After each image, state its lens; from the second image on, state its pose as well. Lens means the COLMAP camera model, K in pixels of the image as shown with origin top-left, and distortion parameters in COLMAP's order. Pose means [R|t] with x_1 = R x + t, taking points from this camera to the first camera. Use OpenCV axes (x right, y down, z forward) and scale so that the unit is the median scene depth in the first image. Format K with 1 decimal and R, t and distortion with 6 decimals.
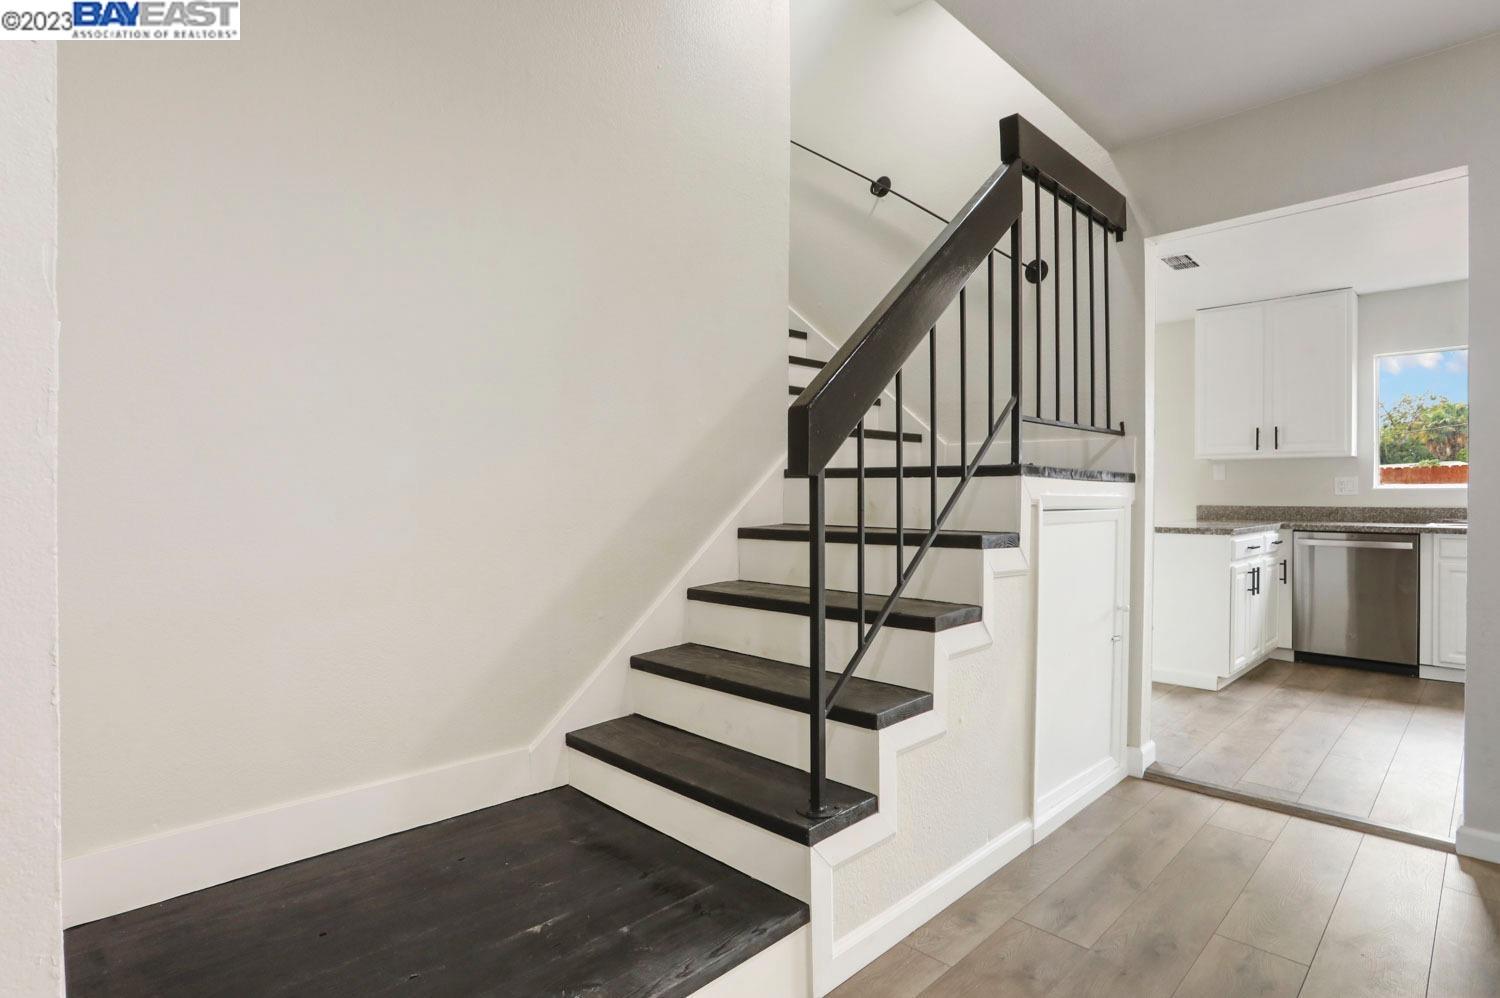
lens RADIAL K [[754.7, 0, 748.1], [0, 754.7, 502.8], [0, 0, 1]] dist [-0.058638, 0.021662]
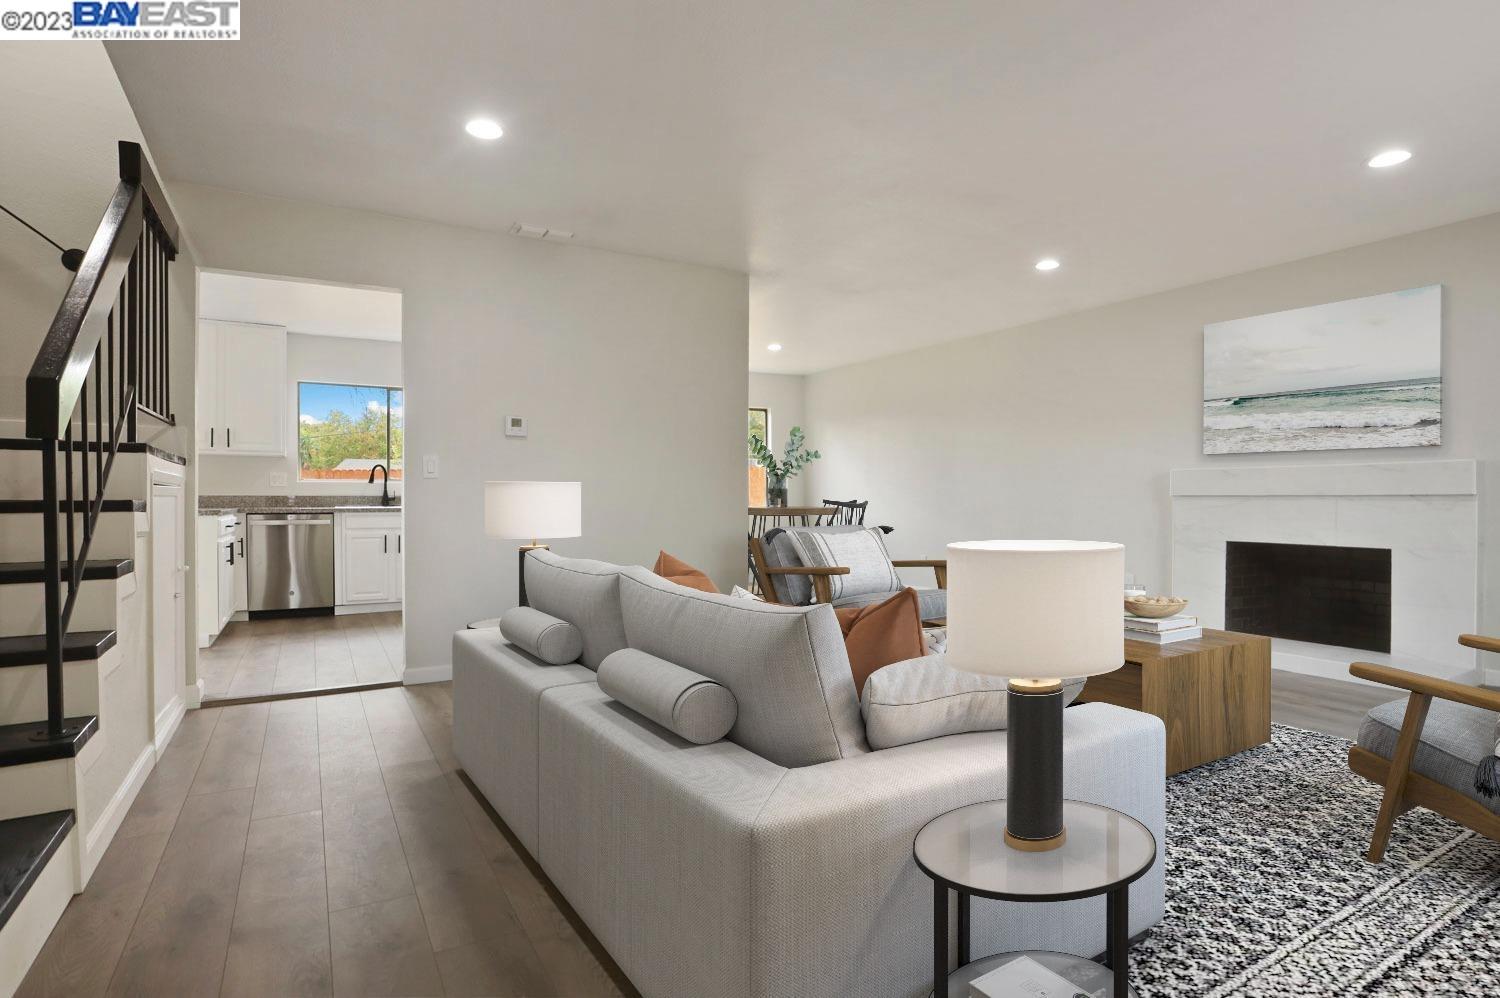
lens RADIAL K [[839.4, 0, 750.0], [0, 839.4, 499.0], [0, 0, 1]] dist [-0.074330, 0.031951]
pose [[0.240074, 0.004169, 0.970746, -0.538071], [0.014390, 0.999866, -0.007852, 0.049567], [-0.970648, 0.015854, 0.239982, -0.203143]]
